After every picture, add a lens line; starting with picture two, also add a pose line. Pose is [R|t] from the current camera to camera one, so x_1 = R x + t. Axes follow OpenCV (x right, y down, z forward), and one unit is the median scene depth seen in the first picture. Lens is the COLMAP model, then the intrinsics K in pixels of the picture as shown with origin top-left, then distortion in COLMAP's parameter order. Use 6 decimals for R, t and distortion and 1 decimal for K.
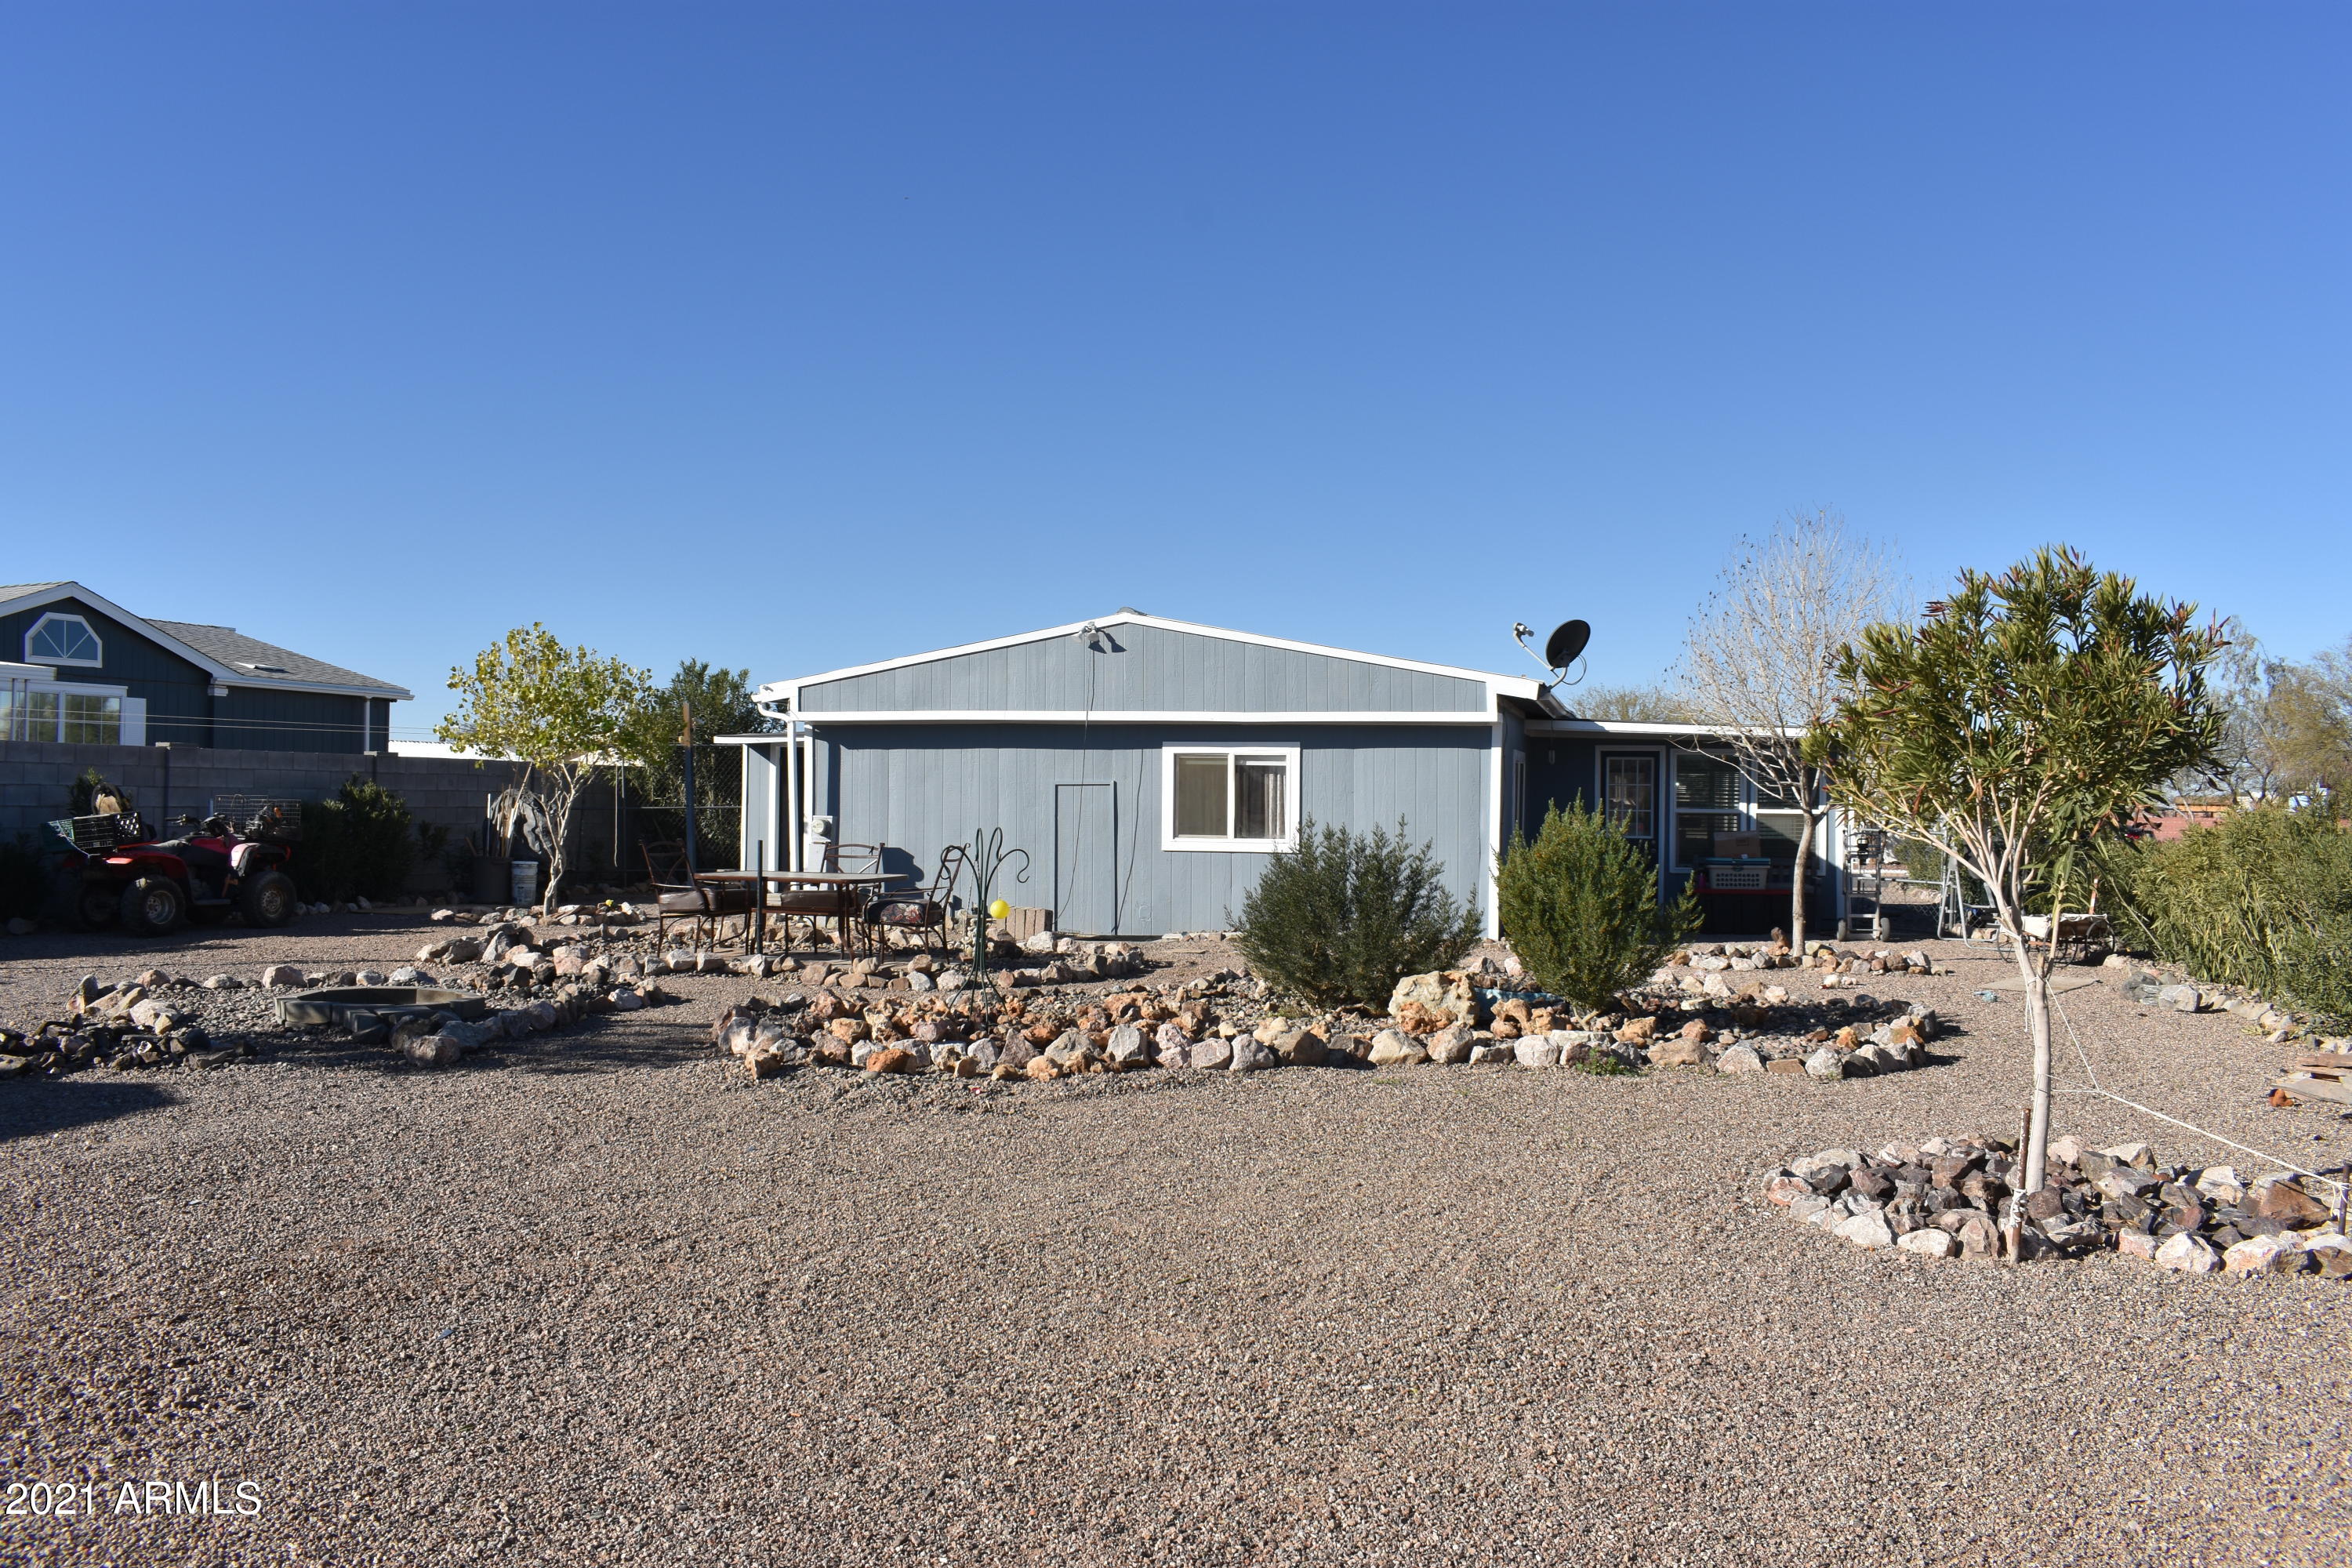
lens RADIAL K [[1826.9, 0, 1178.0], [0, 1826.9, 787.2], [0, 0, 1]] dist [-0.099543, 0.019427]
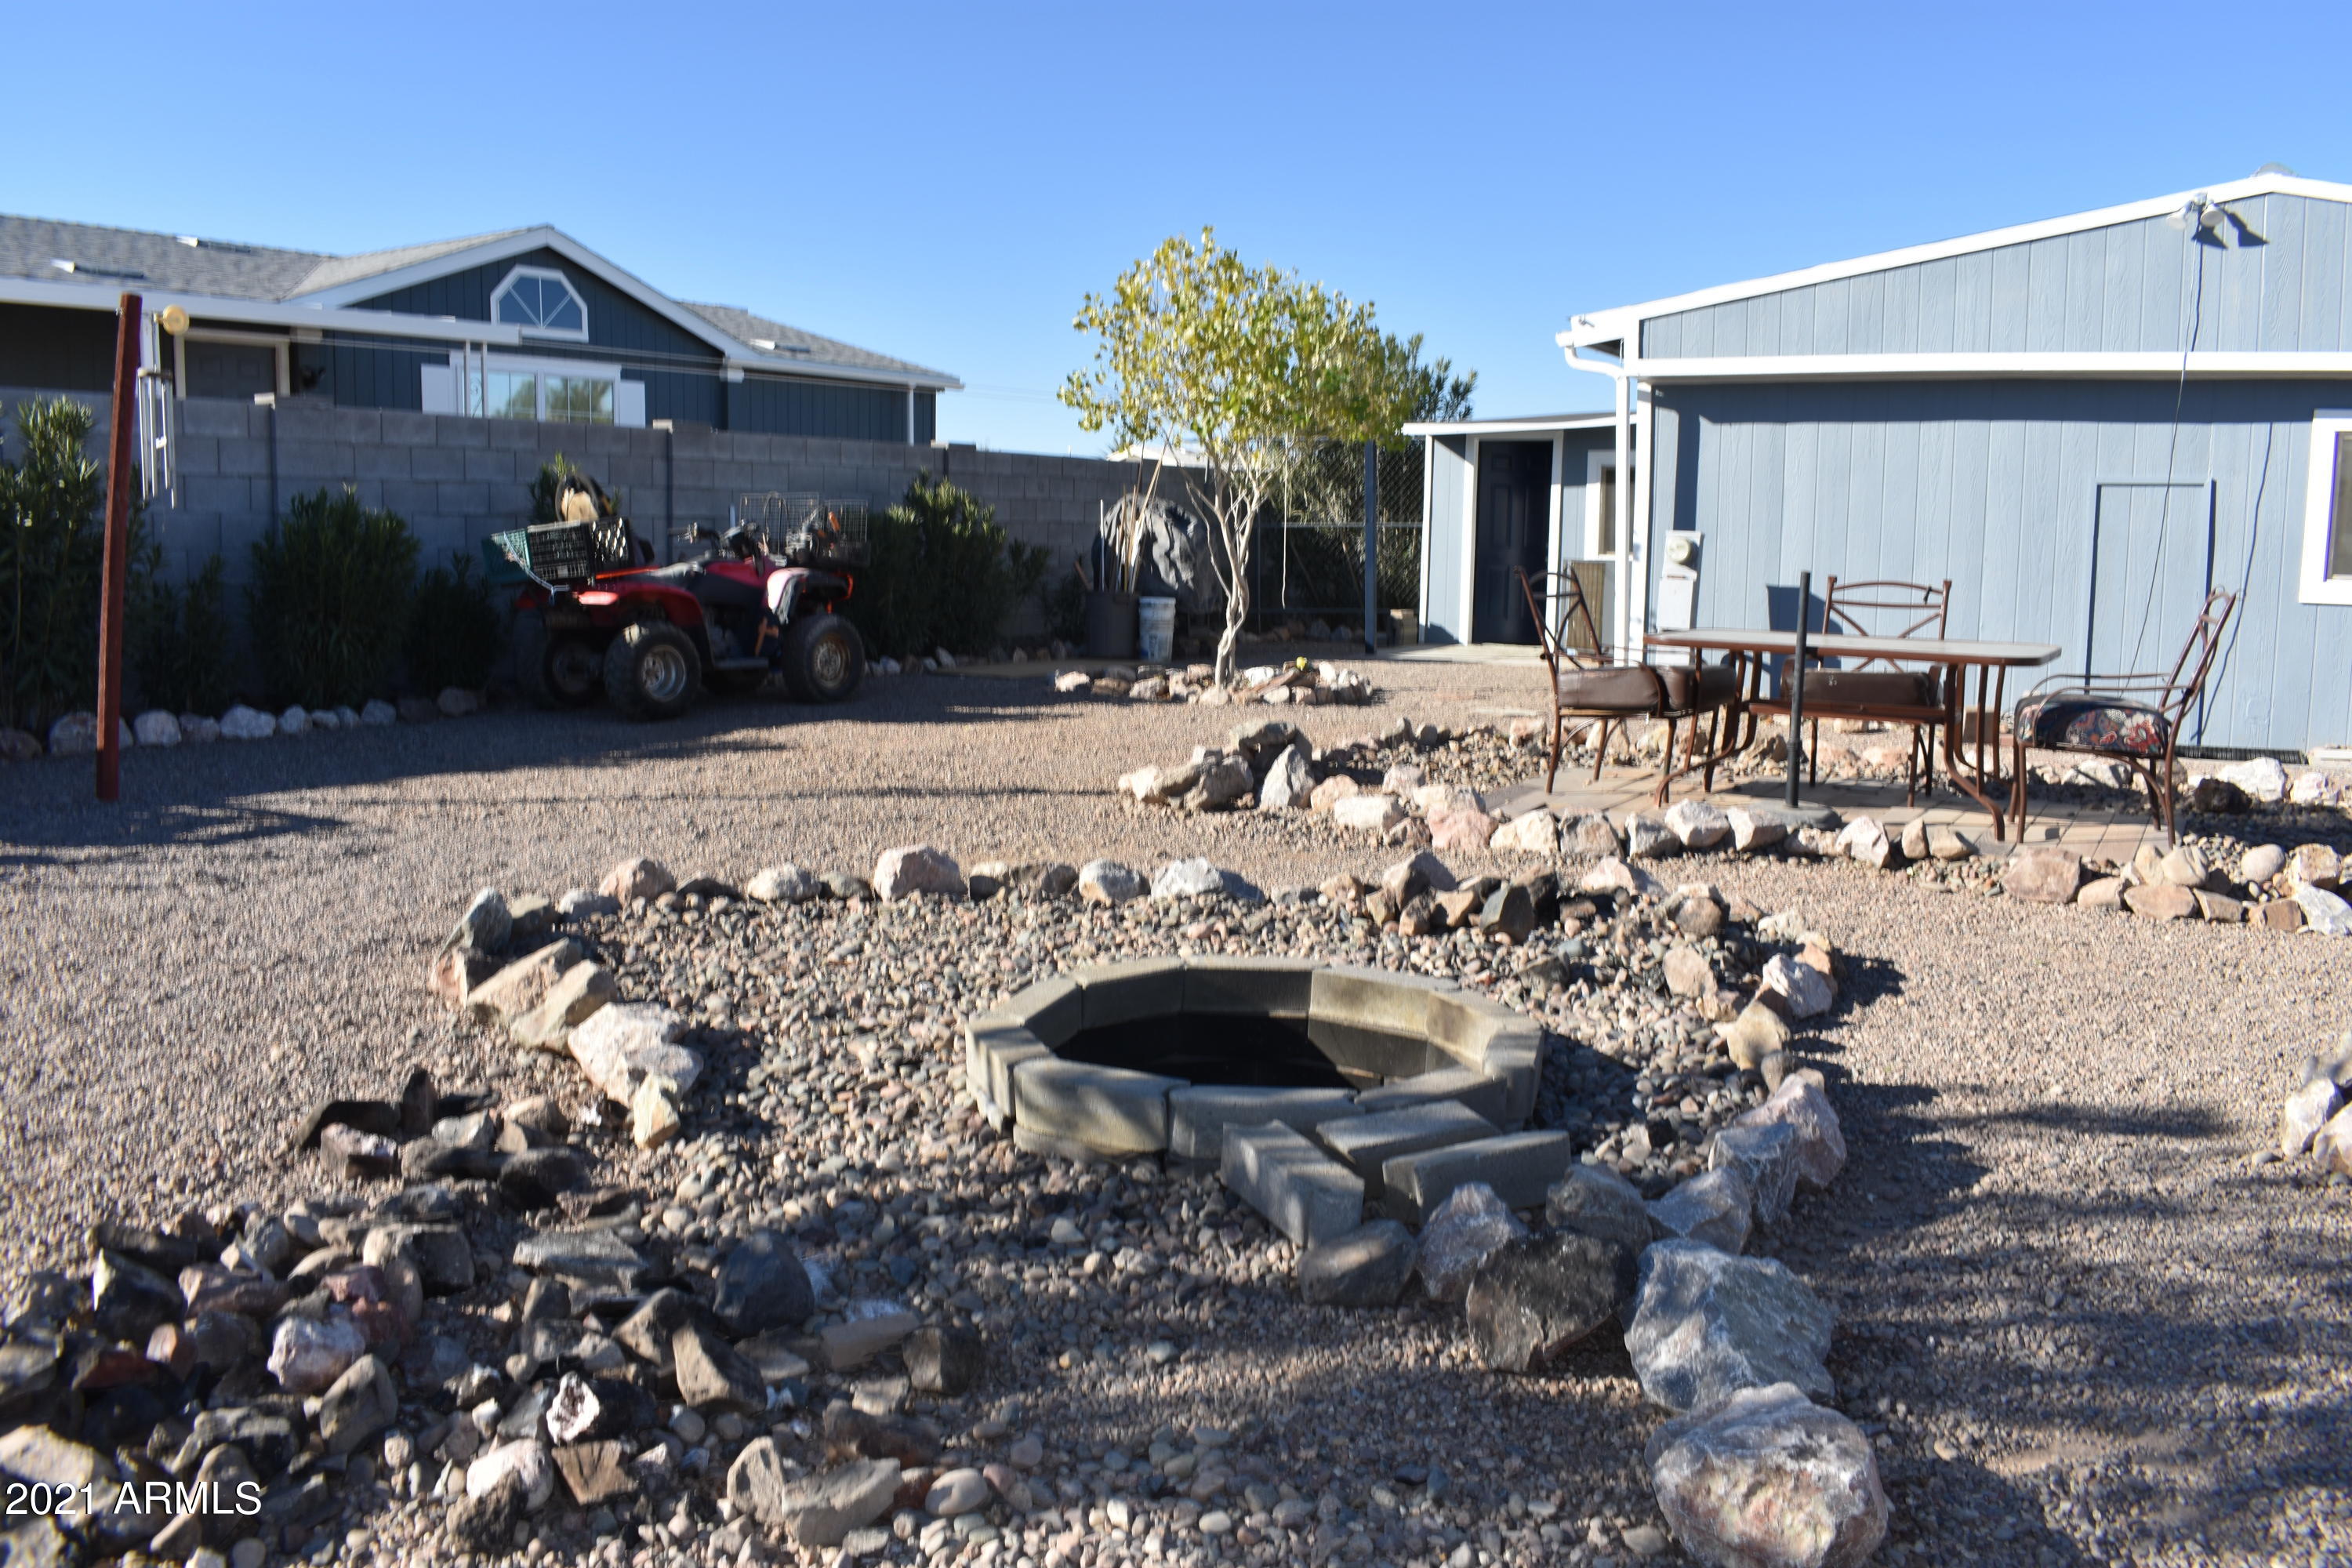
lens RADIAL K [[1826.9, 0, 1169.7], [0, 1826.9, 791.7], [0, 0, 1]] dist [-0.099543, 0.019427]
pose [[0.967214, 0.039438, -0.250881, -0.202888], [-0.001967, 0.989002, 0.147887, 0.012251], [0.253954, -0.142545, 0.956655, 0.361268]]
